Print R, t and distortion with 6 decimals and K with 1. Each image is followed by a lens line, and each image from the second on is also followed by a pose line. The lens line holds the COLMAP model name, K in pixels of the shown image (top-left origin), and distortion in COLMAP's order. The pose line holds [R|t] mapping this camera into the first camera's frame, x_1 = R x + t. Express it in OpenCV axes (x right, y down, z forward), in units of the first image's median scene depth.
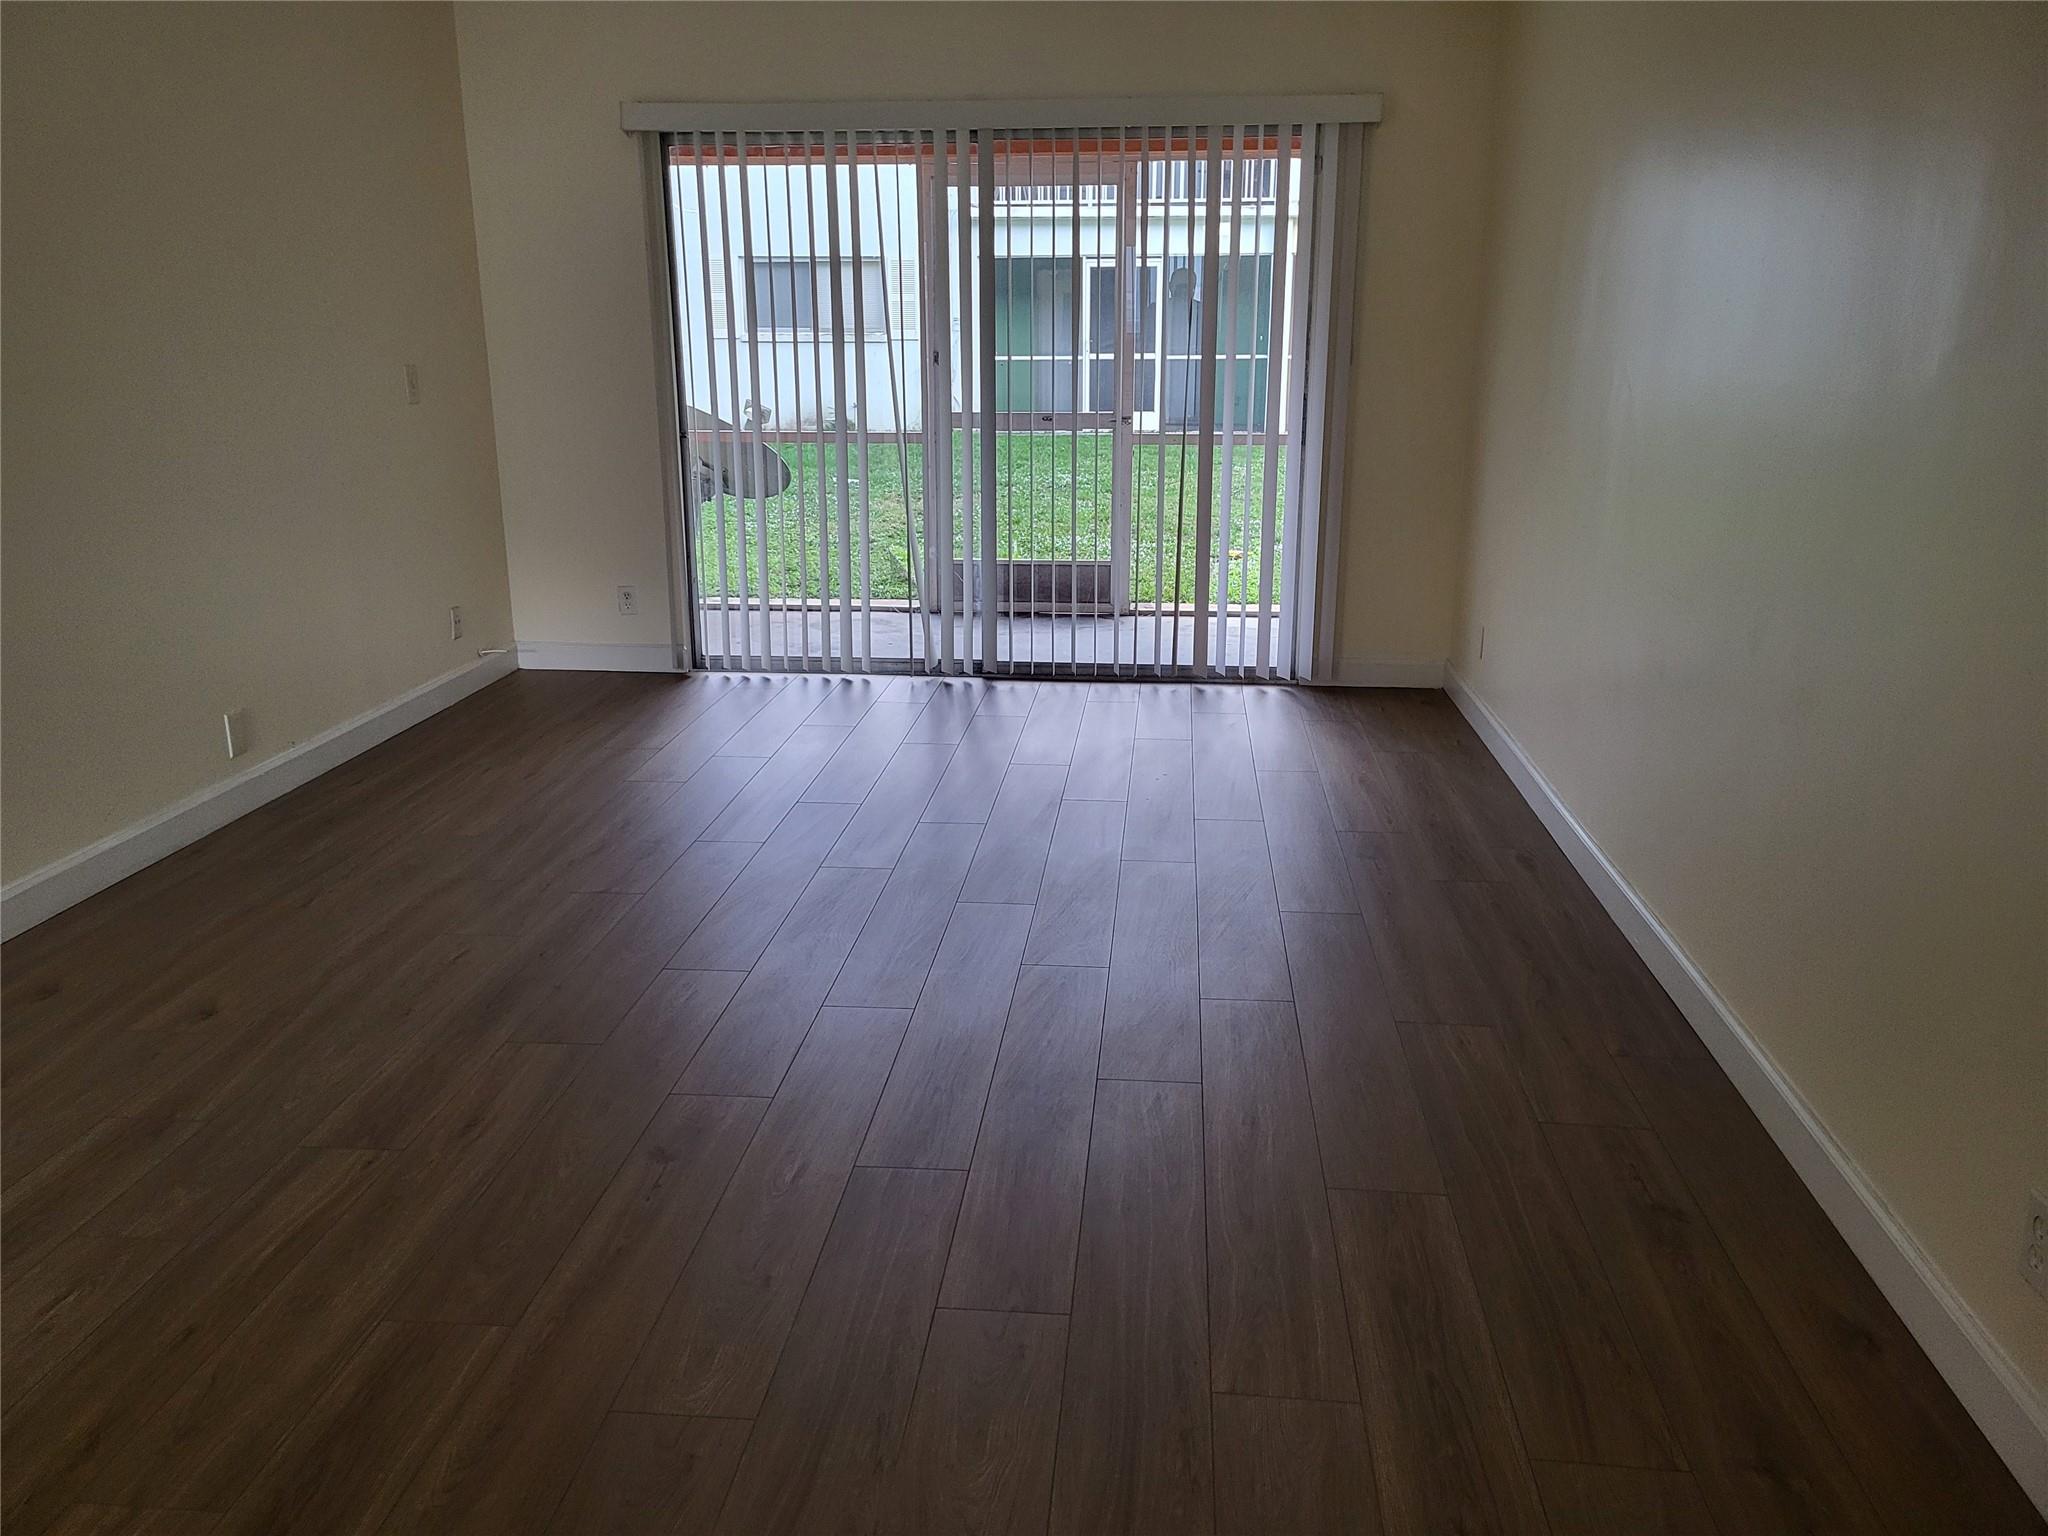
lens RADIAL K [[1572.0, 0, 1021.1], [0, 1572.0, 770.8], [0, 0, 1]] dist [0.037600, -0.002083]
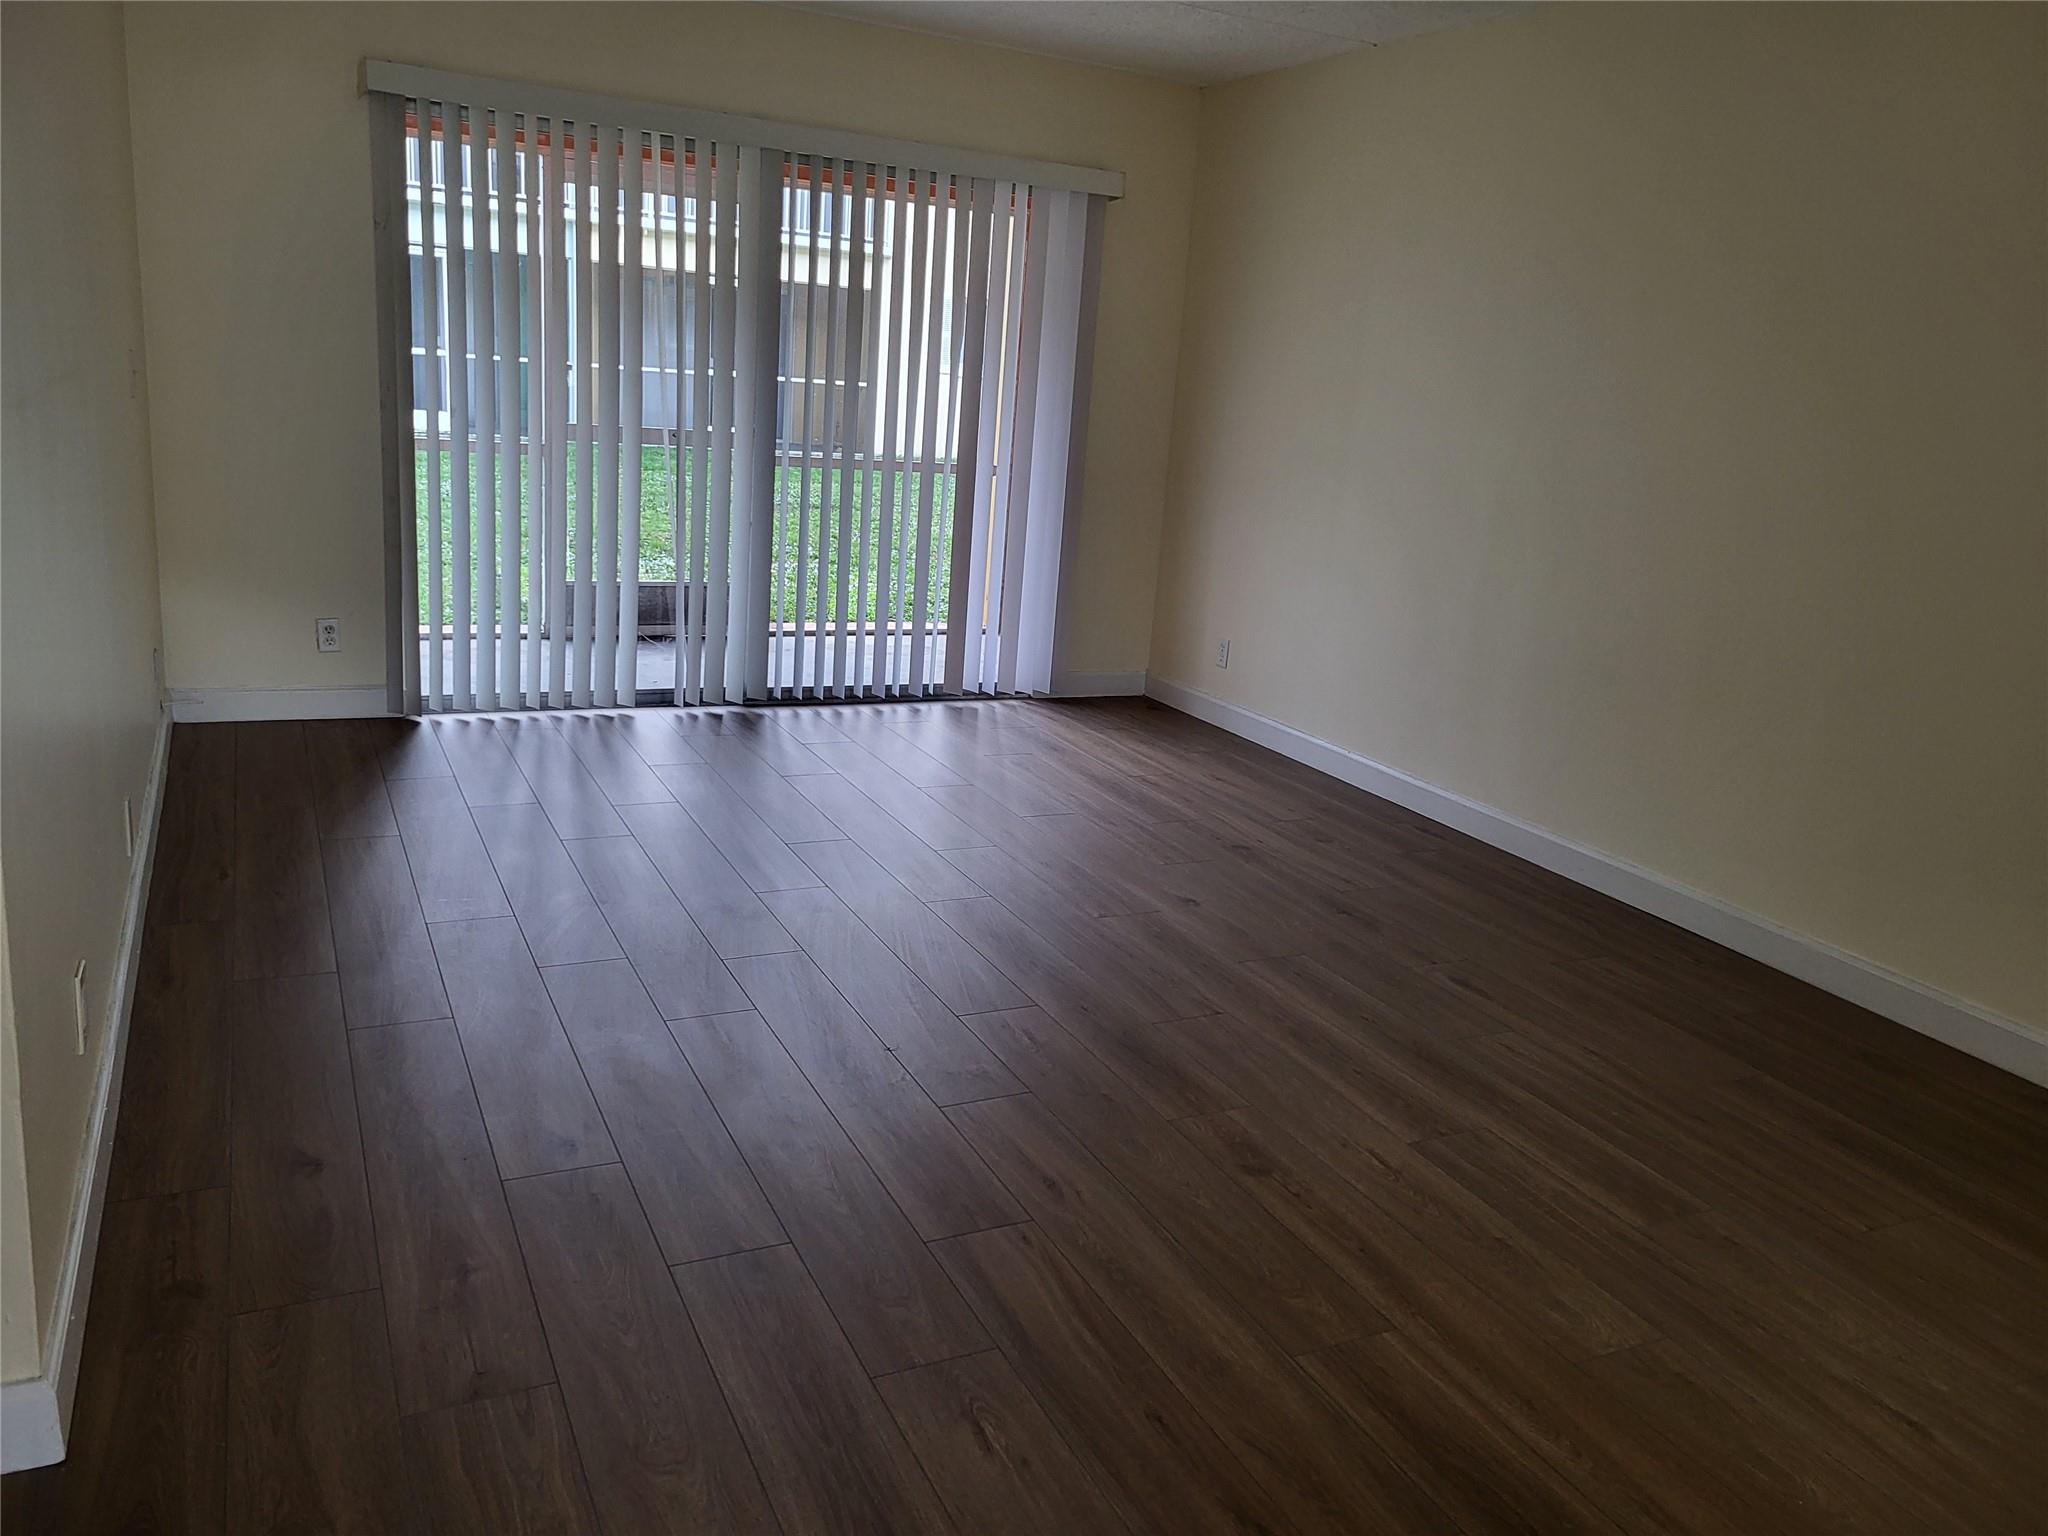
lens RADIAL K [[1572.0, 0, 1034.3], [0, 1572.0, 762.2], [0, 0, 1]] dist [0.037600, -0.002083]
pose [[0.840475, -0.068969, 0.537442, -0.358200], [0.073295, 0.997221, 0.013349, -0.021508], [-0.536869, 0.028172, 0.843195, 0.072157]]
